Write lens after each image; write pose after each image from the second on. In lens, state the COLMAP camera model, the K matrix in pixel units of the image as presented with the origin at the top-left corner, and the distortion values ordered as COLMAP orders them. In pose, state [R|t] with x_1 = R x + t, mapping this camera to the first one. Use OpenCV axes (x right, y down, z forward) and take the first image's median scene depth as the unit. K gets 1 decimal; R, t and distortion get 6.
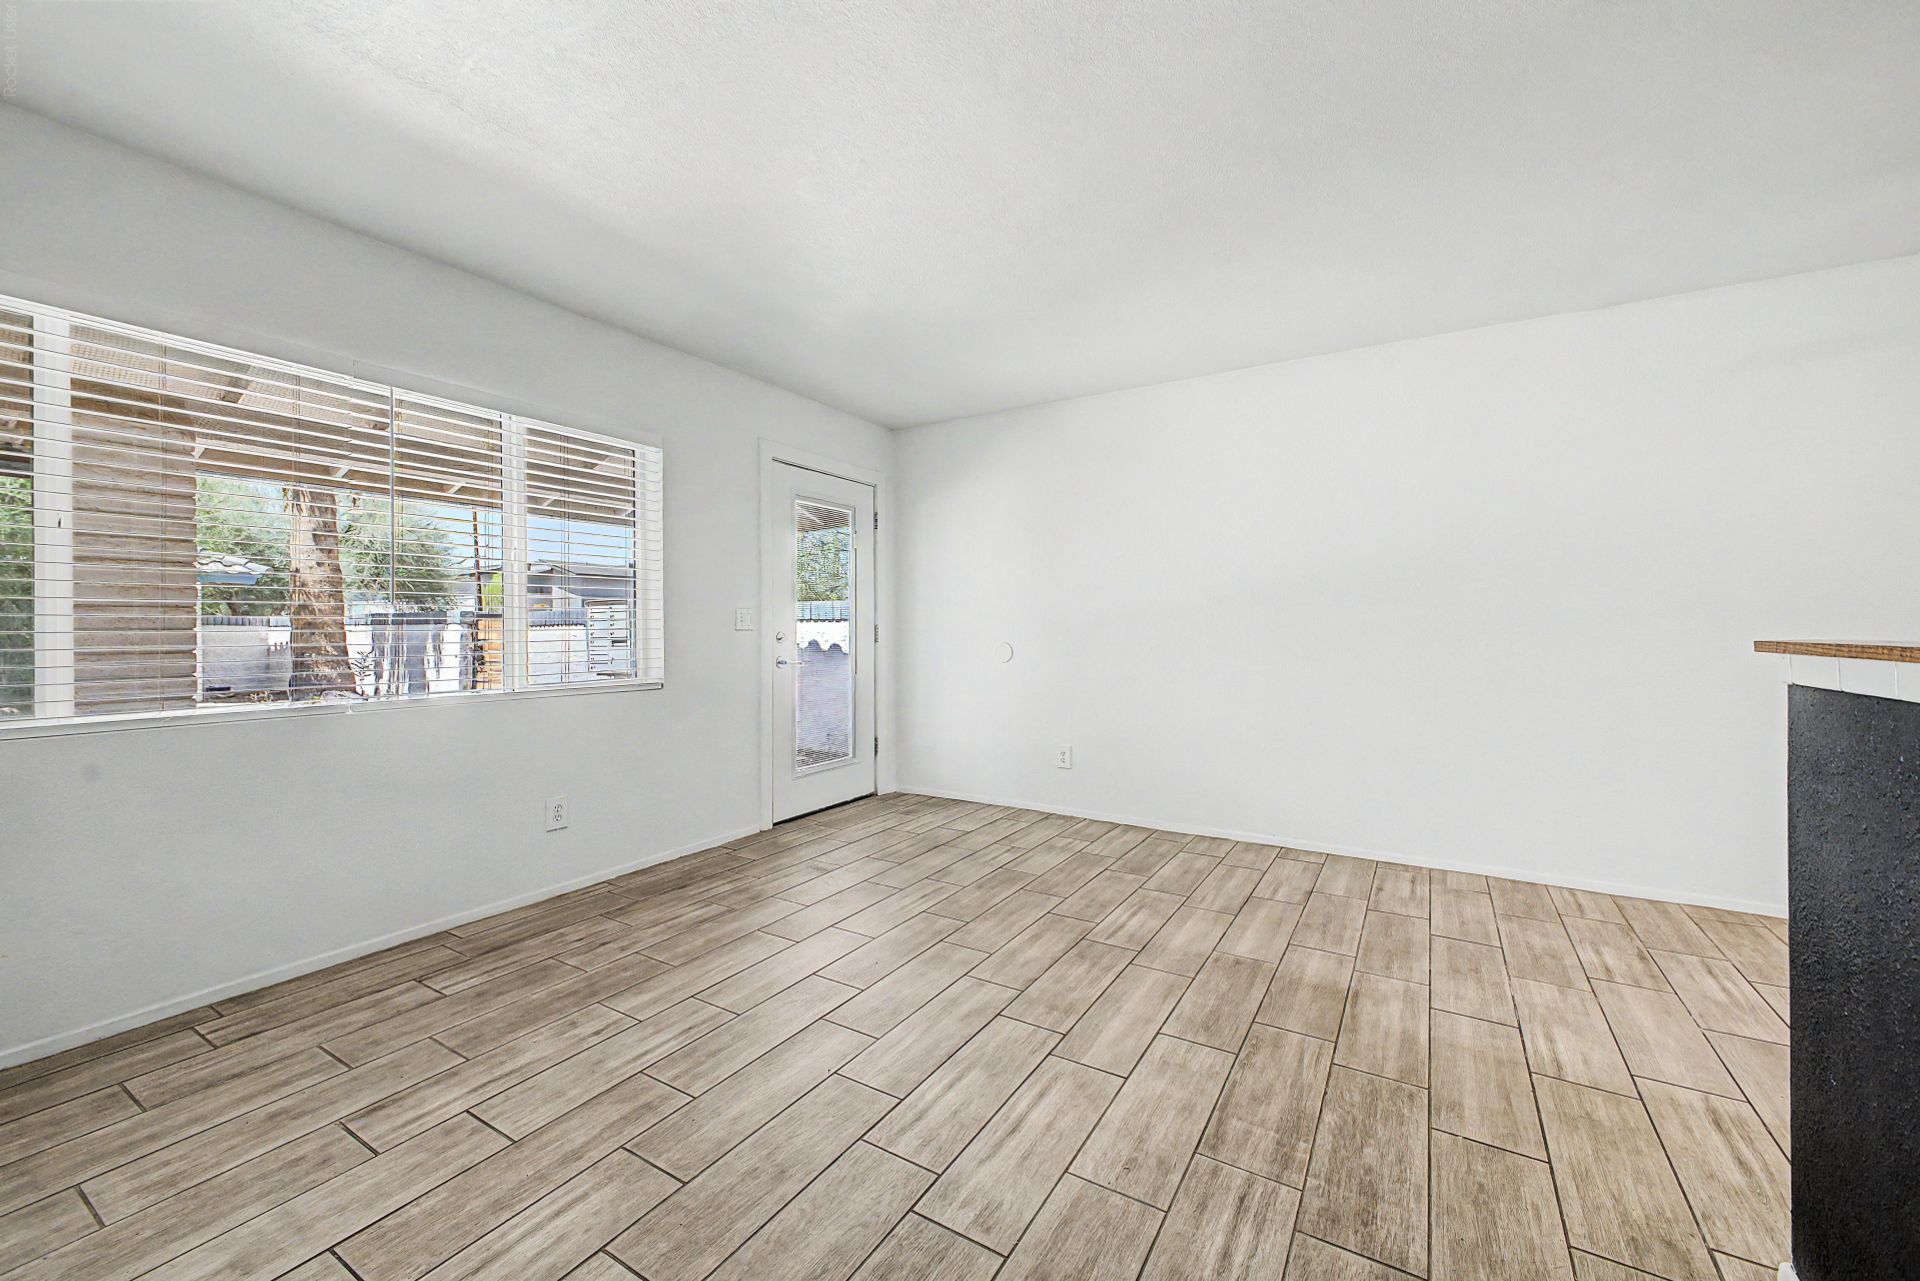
lens RADIAL K [[751.6, 0, 966.5], [0, 751.6, 644.1], [0, 0, 1]] dist [0.024377, -0.007202]
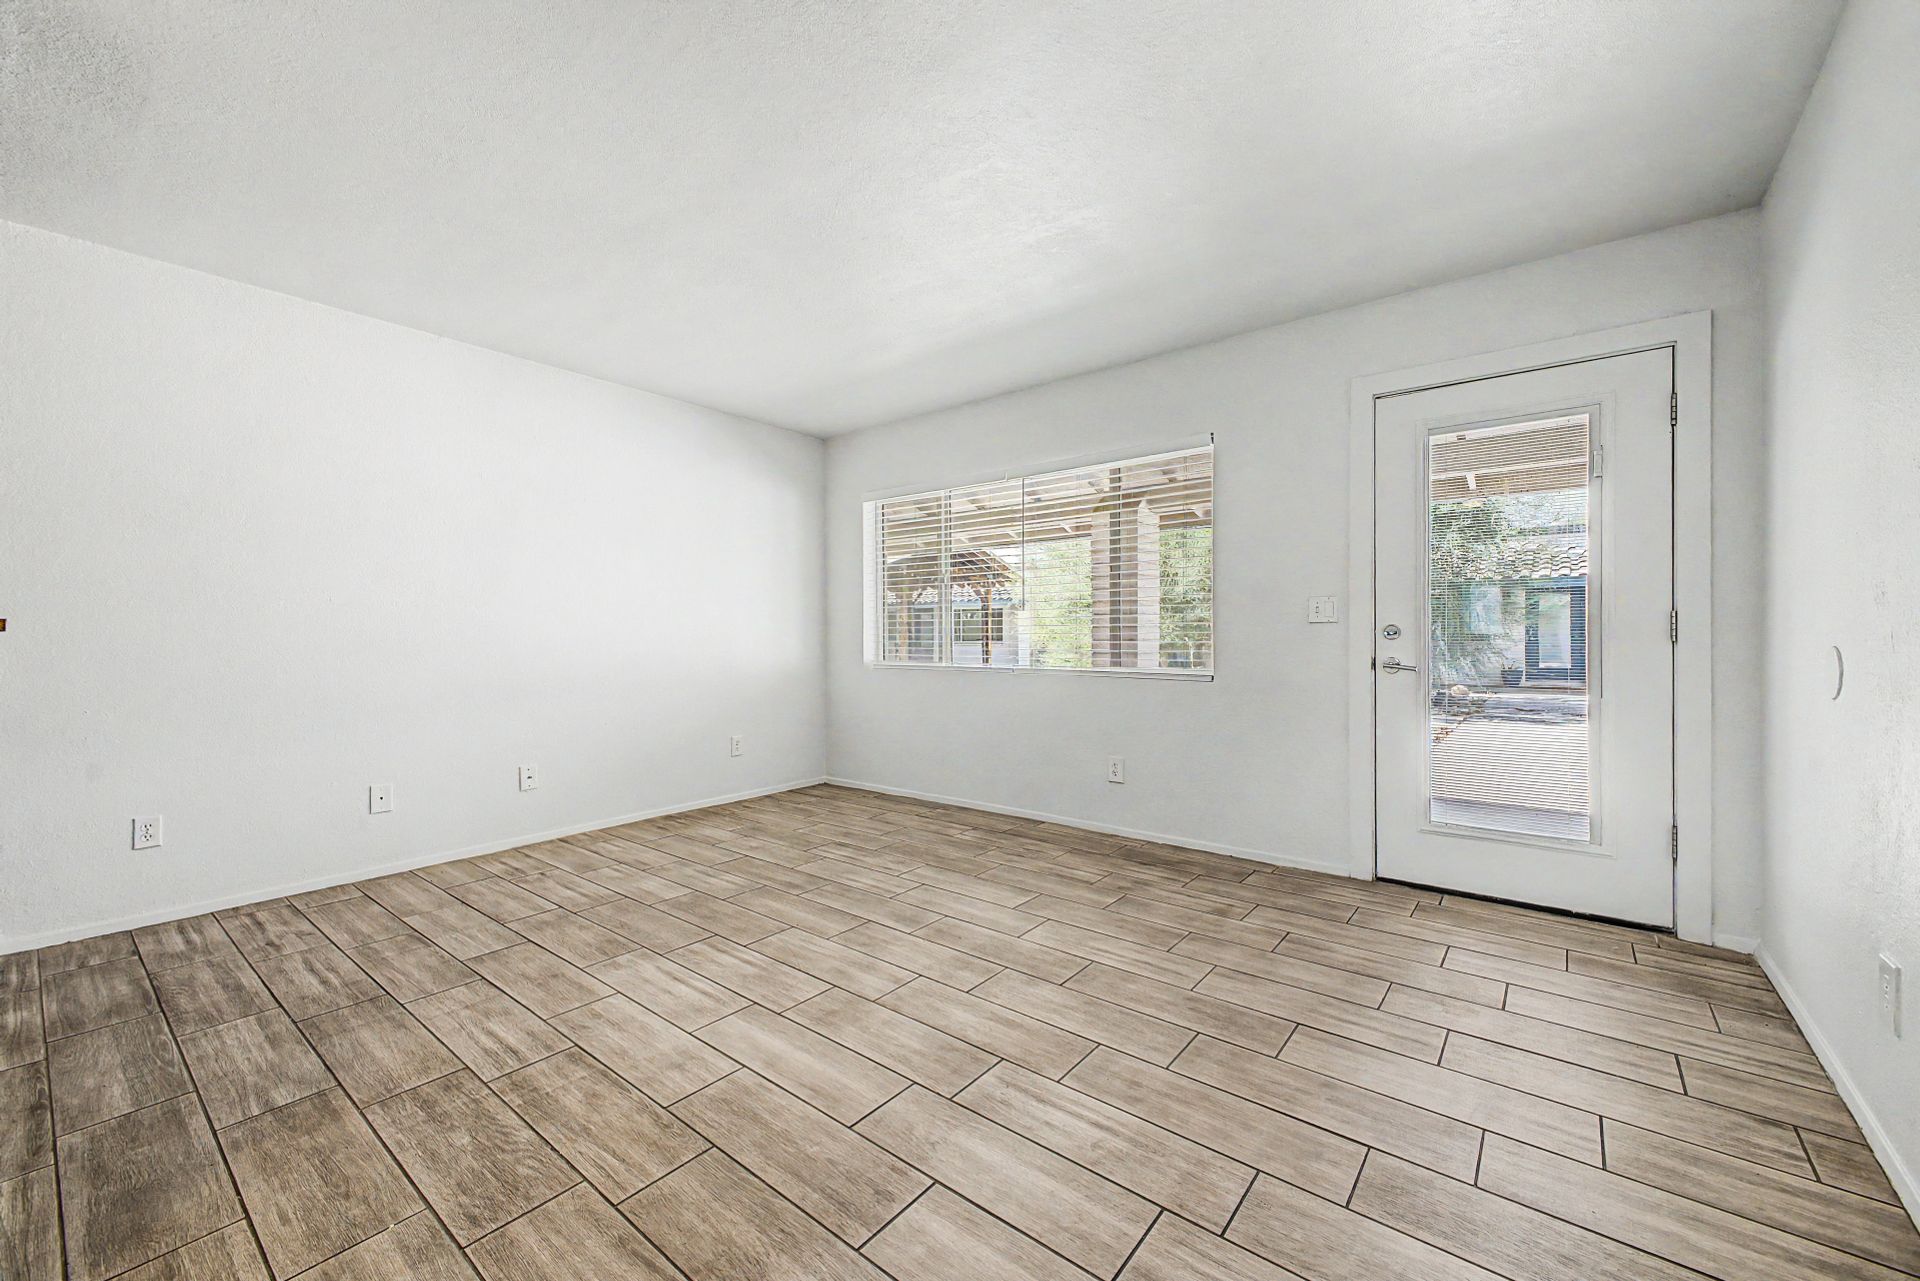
lens RADIAL K [[751.6, 0, 966.5], [0, 751.6, 644.1], [0, 0, 1]] dist [0.024377, -0.007202]
pose [[-0.123371, 0.015968, -0.992232, 1.002296], [-0.016717, 0.999695, 0.018167, -0.006122], [0.992220, 0.018829, -0.123067, 1.237896]]
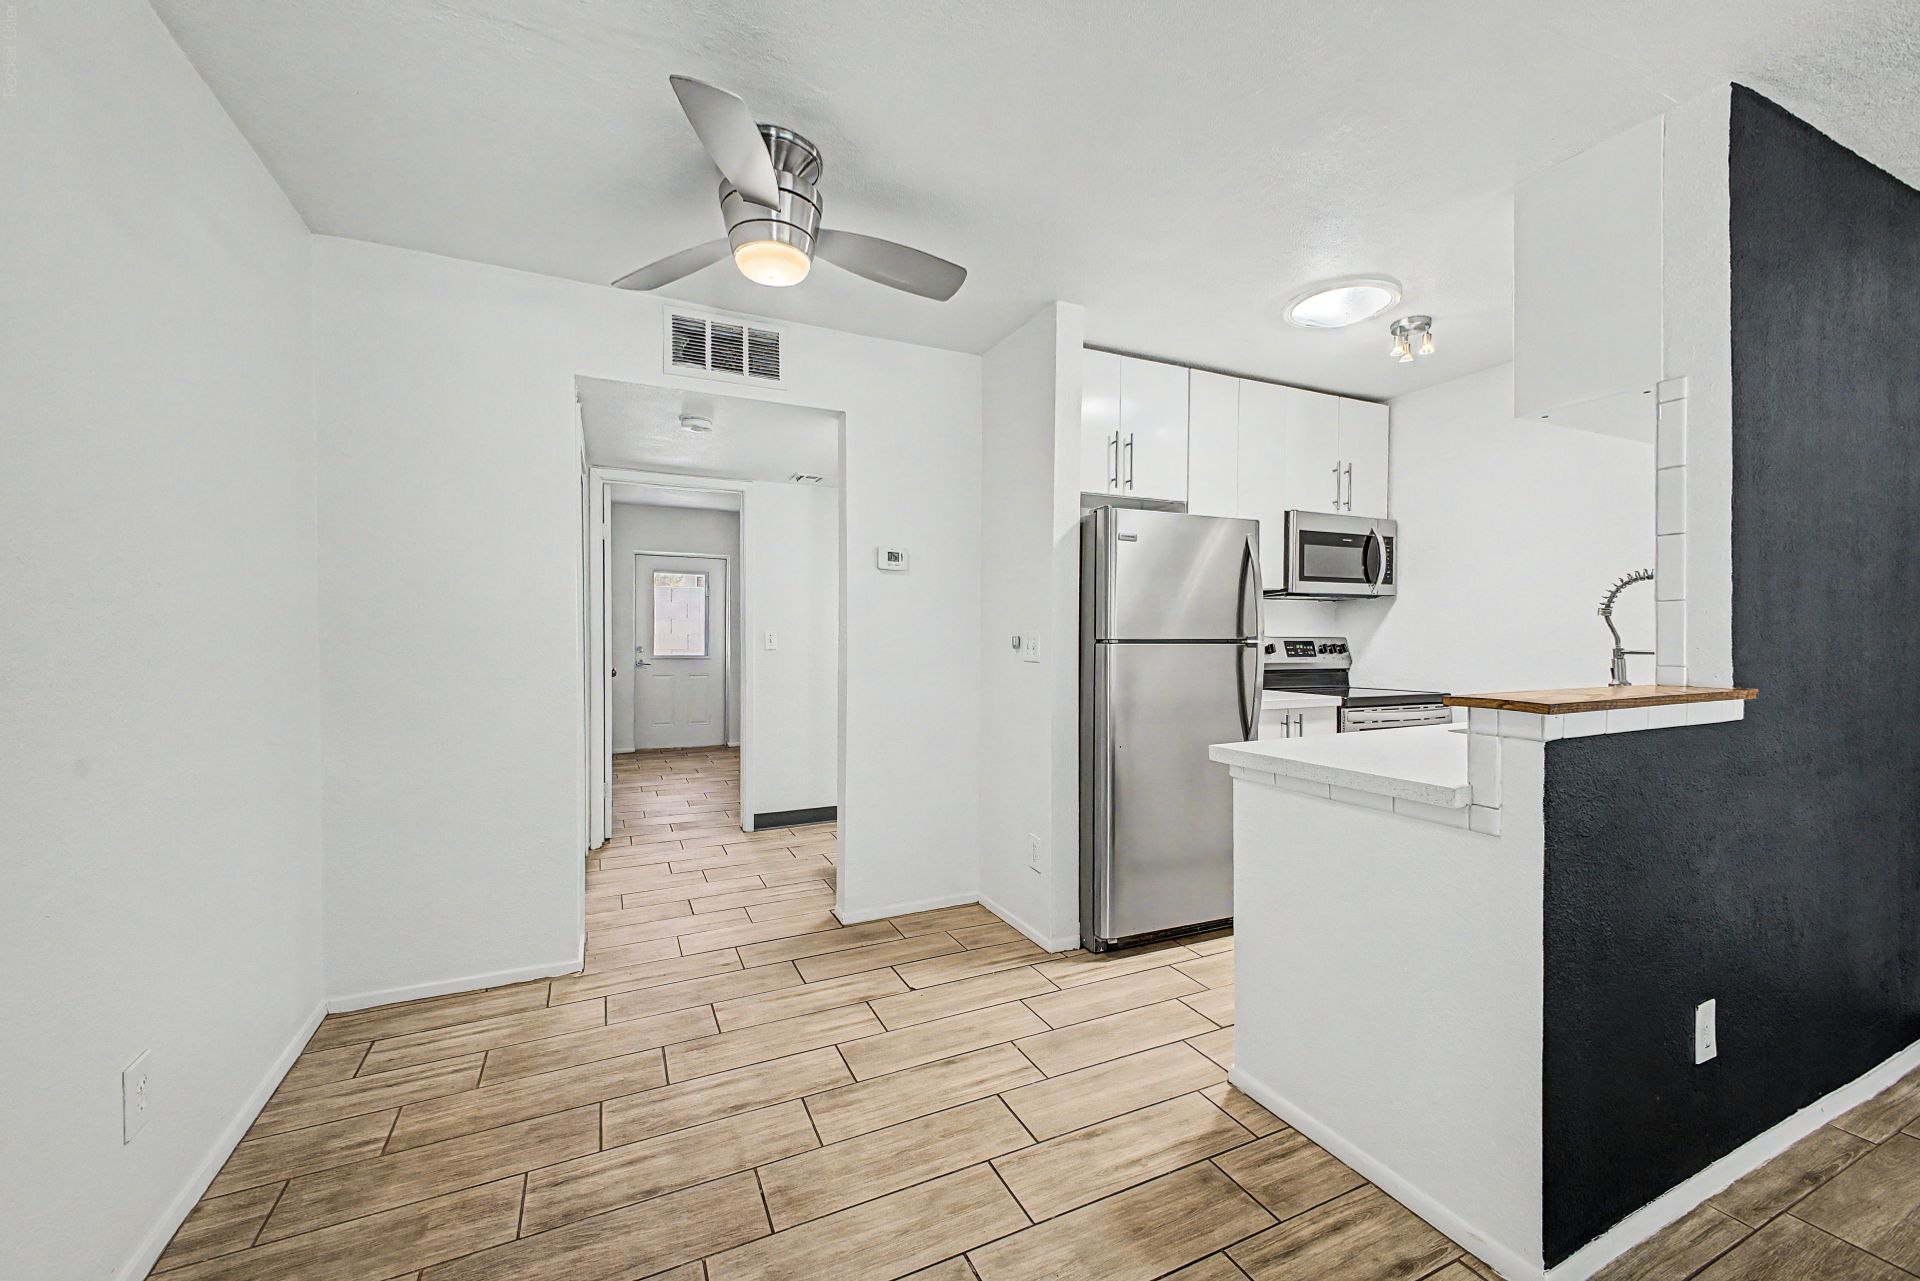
lens RADIAL K [[767.7, 0, 965.3], [0, 767.7, 630.7], [0, 0, 1]] dist [0.030898, -0.009742]
pose [[-0.839193, 0.002779, 0.543827, 0.642091], [0.013726, 0.999777, 0.016073, -0.072945], [-0.543661, 0.020953, -0.839044, 1.317665]]
